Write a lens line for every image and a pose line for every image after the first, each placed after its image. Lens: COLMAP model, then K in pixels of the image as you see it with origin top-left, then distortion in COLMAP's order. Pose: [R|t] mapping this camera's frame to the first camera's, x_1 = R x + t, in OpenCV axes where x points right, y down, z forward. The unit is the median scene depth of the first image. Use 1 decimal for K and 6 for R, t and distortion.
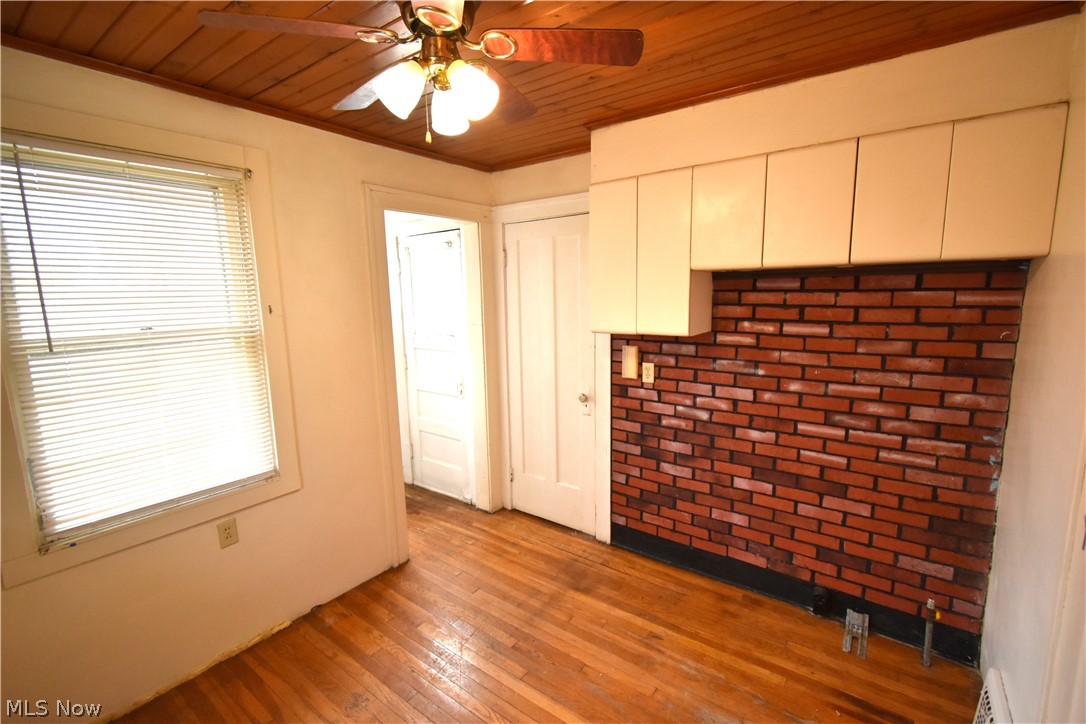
lens RADIAL K [[479.0, 0, 544.2], [0, 479.0, 361.2], [0, 0, 1]] dist [-0.002445, -0.001368]
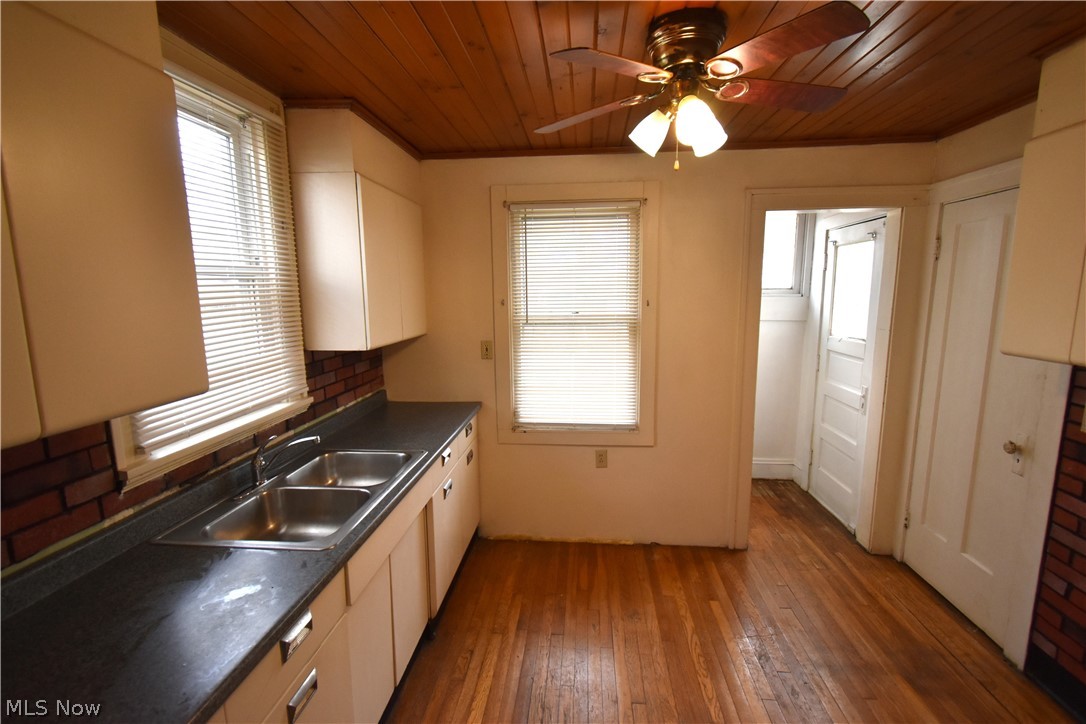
lens RADIAL K [[479.0, 0, 544.6], [0, 479.0, 360.7], [0, 0, 1]] dist [-0.002445, -0.001368]
pose [[0.519357, 0.139294, -0.843129, 0.302419], [-0.124224, 0.988452, 0.086783, -0.023844], [0.845480, 0.059665, 0.530663, 0.057001]]
